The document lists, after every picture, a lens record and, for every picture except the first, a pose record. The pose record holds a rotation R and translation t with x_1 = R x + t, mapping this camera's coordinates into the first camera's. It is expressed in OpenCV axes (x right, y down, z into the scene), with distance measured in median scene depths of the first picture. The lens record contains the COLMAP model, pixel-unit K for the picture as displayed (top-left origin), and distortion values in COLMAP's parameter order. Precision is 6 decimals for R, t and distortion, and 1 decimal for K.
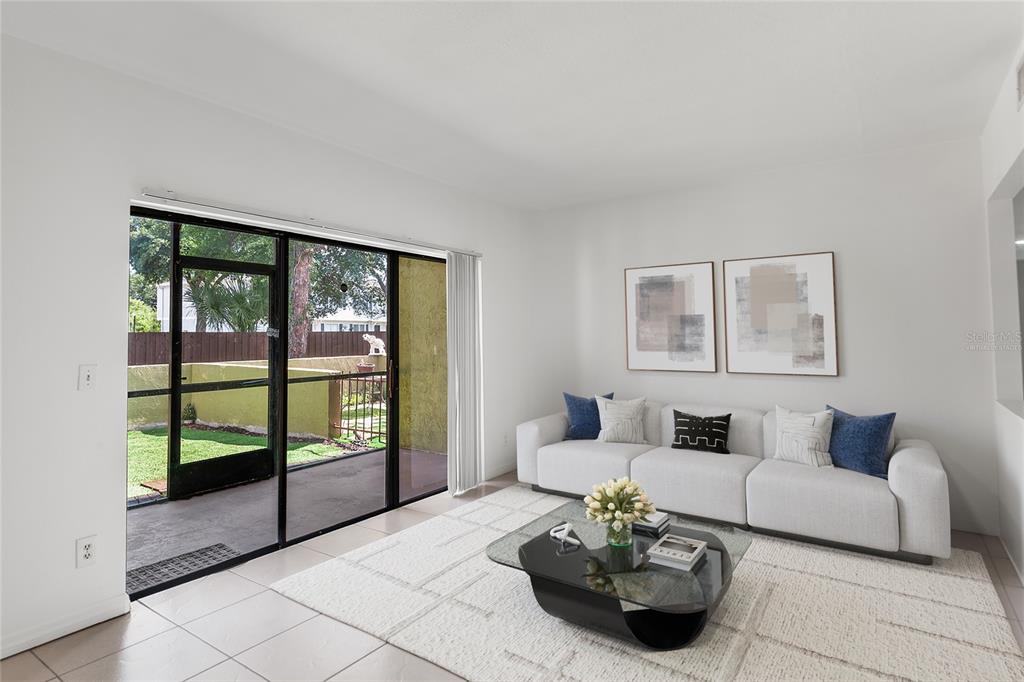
lens RADIAL K [[552.4, 0, 513.4], [0, 552.4, 313.2], [0, 0, 1]] dist [0.001428, 0.000091]
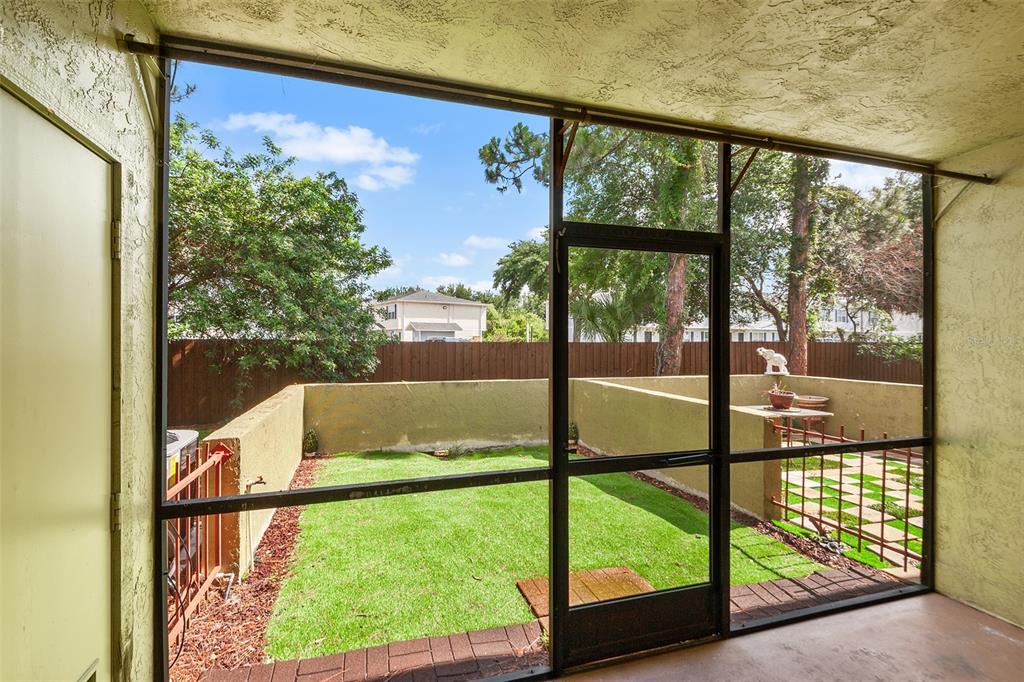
lens RADIAL K [[475.3, 0, 499.2], [0, 475.3, 343.6], [0, 0, 1]] dist [0.058957, -0.031605]
pose [[0.782519, 0.010772, -0.622533, -0.117402], [0.018759, 0.998989, 0.040866, -0.004250], [0.622344, -0.043657, 0.781526, 0.192754]]
